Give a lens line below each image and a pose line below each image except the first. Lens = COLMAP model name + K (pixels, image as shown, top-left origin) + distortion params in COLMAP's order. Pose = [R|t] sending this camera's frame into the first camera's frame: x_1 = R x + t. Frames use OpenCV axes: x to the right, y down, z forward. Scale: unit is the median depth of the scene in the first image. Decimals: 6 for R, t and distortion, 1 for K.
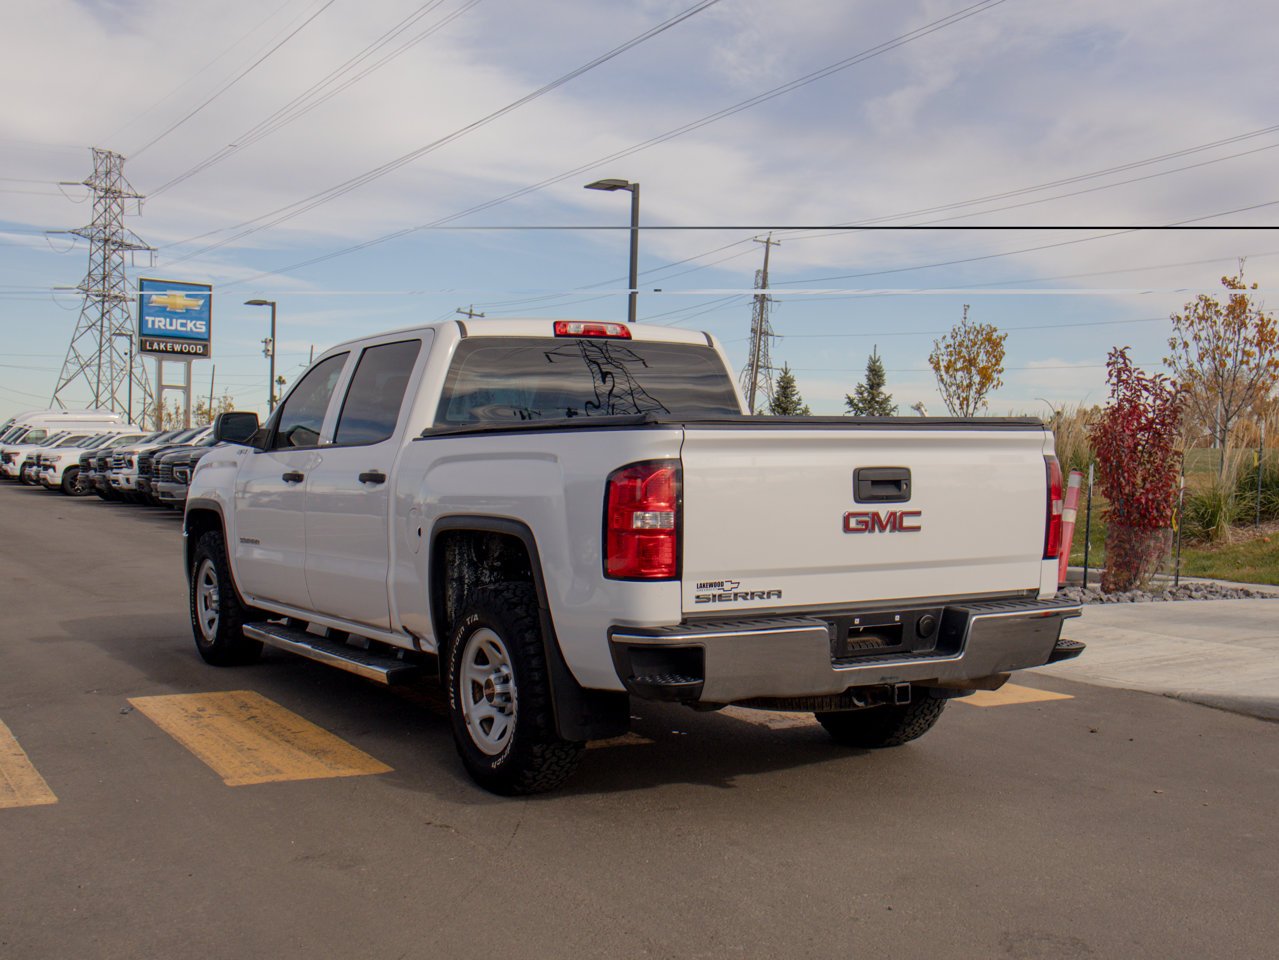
lens RADIAL K [[1488.8, 0, 636.0], [0, 1488.8, 537.2], [0, 0, 1]] dist [-0.011415, 0.300479]
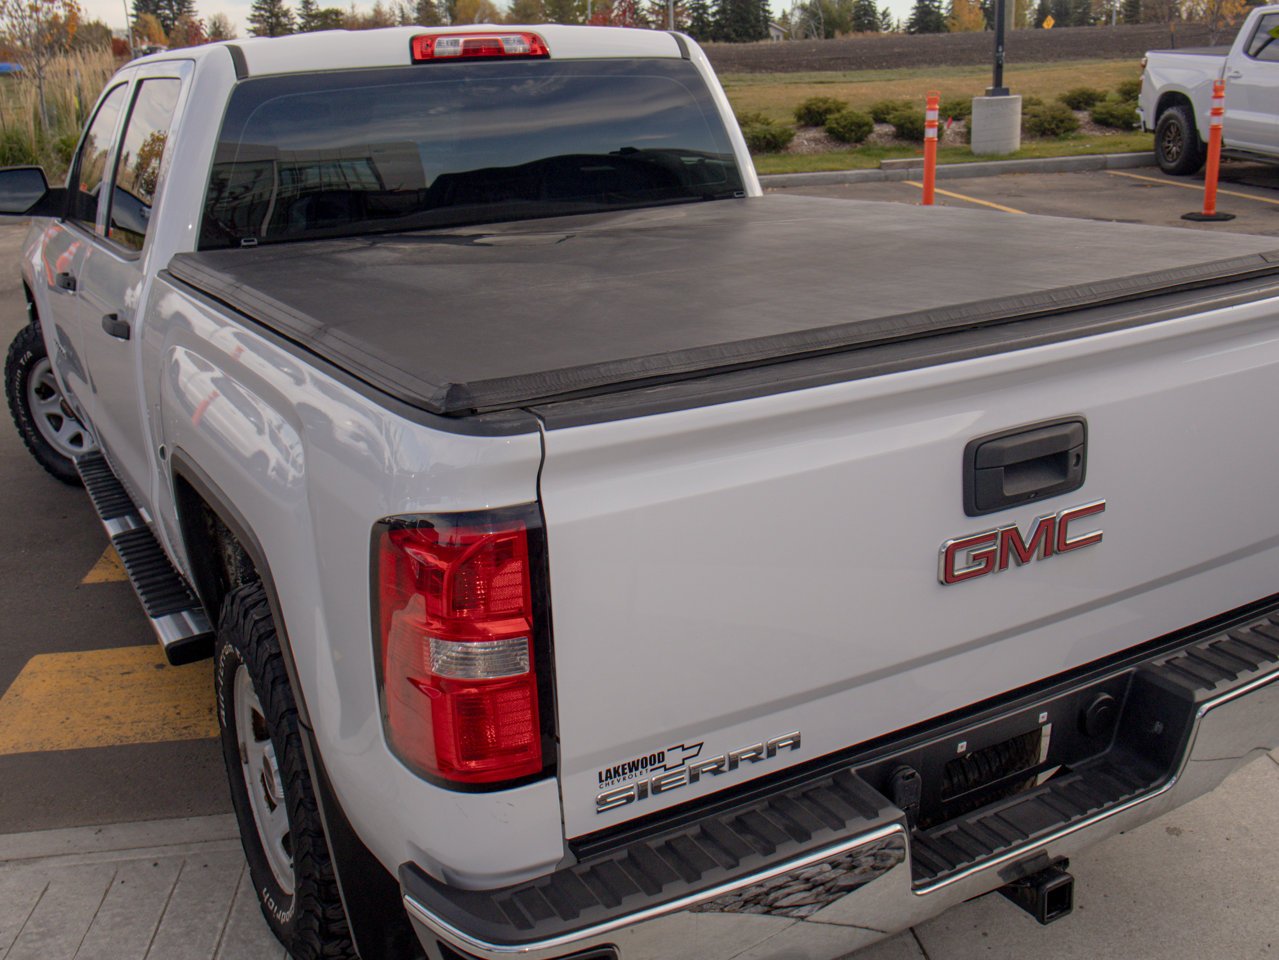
lens RADIAL K [[1298.2, 0, 640.9], [0, 1298.2, 413.3], [0, 0, 1]] dist [0.001158, -0.000461]
pose [[0.998962, -0.028929, -0.035194, 0.063791], [0.035629, 0.977525, 0.207788, -0.133876], [0.028392, -0.208826, 0.977540, 0.614072]]
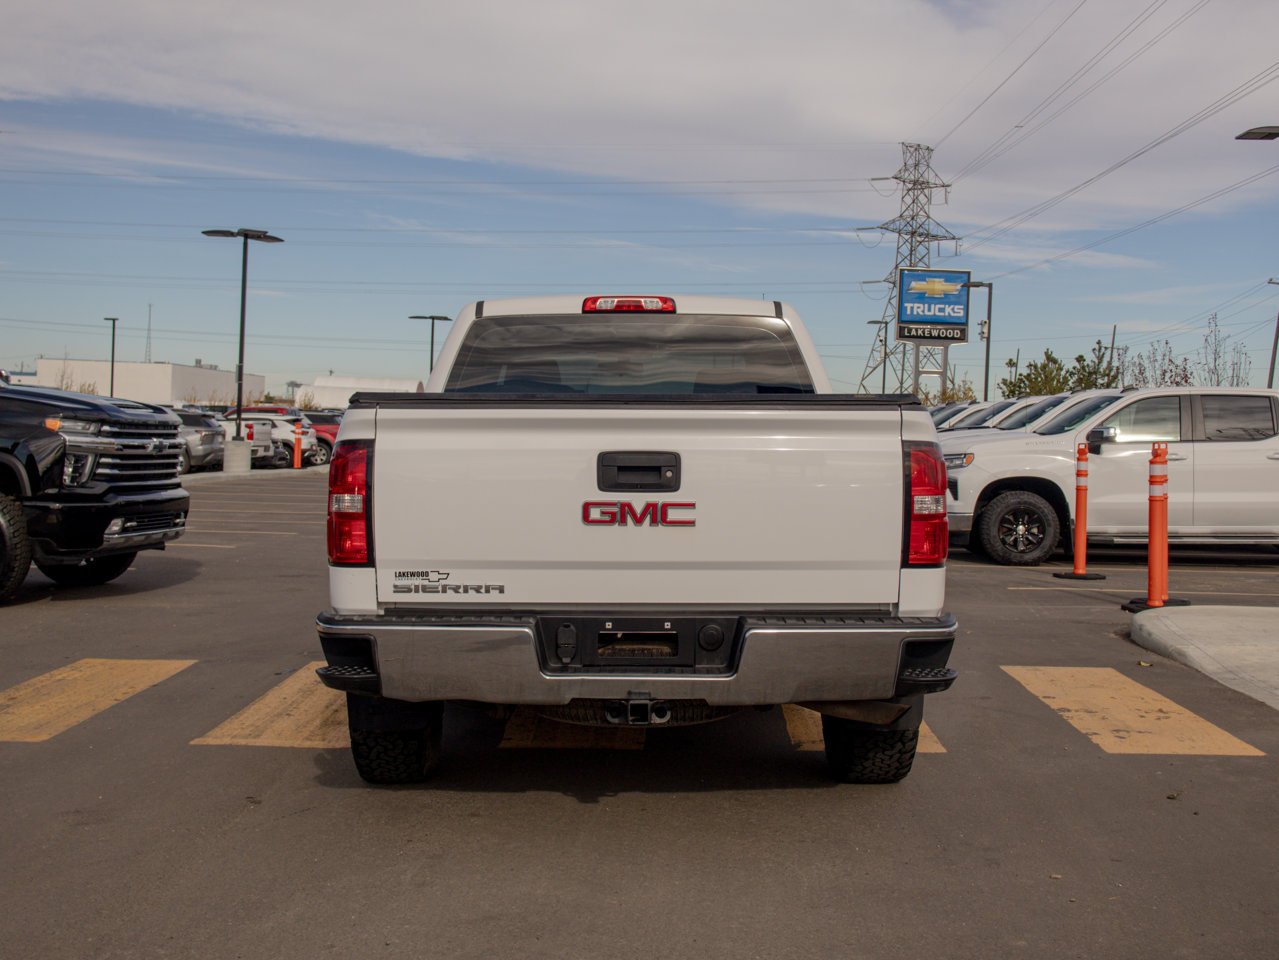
lens RADIAL K [[1538.0, 0, 639.5], [0, 1538.0, 480.0], [0, 0, 1]] dist [0.009873, 0.009045]
pose [[0.868062, 0.019366, -0.496078, 0.607945], [-0.034103, 0.999205, -0.020667, -0.011219], [0.495283, 0.034858, 0.868032, 0.214548]]
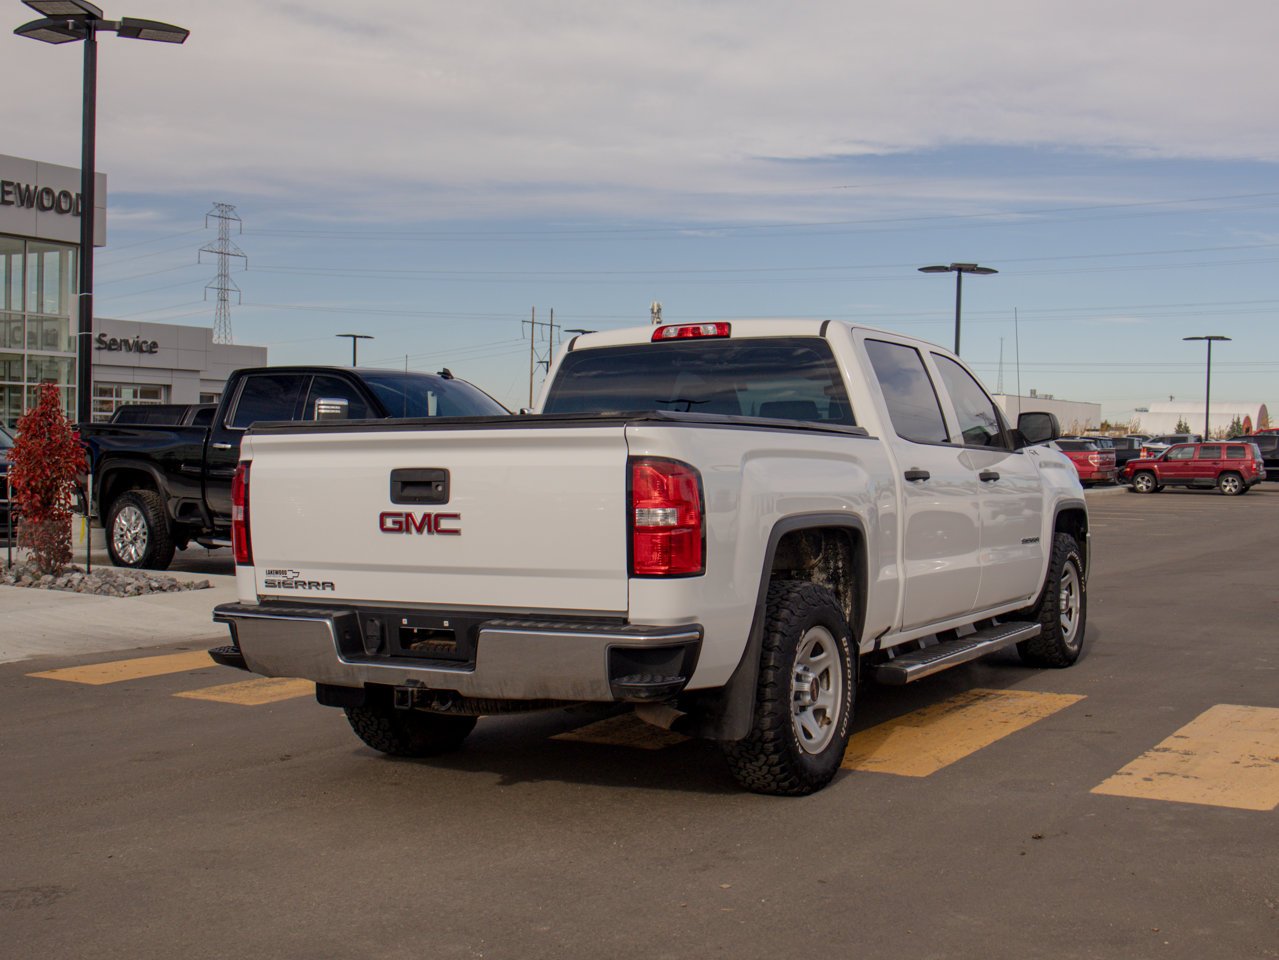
lens RADIAL K [[1538.0, 0, 639.5], [0, 1538.0, 480.0], [0, 0, 1]] dist [0.009873, 0.009045]
pose [[0.494389, 0.005747, -0.869222, 1.115791], [-0.044299, 0.998845, -0.018592, -0.026065], [0.868111, 0.047698, 0.494073, 0.615448]]
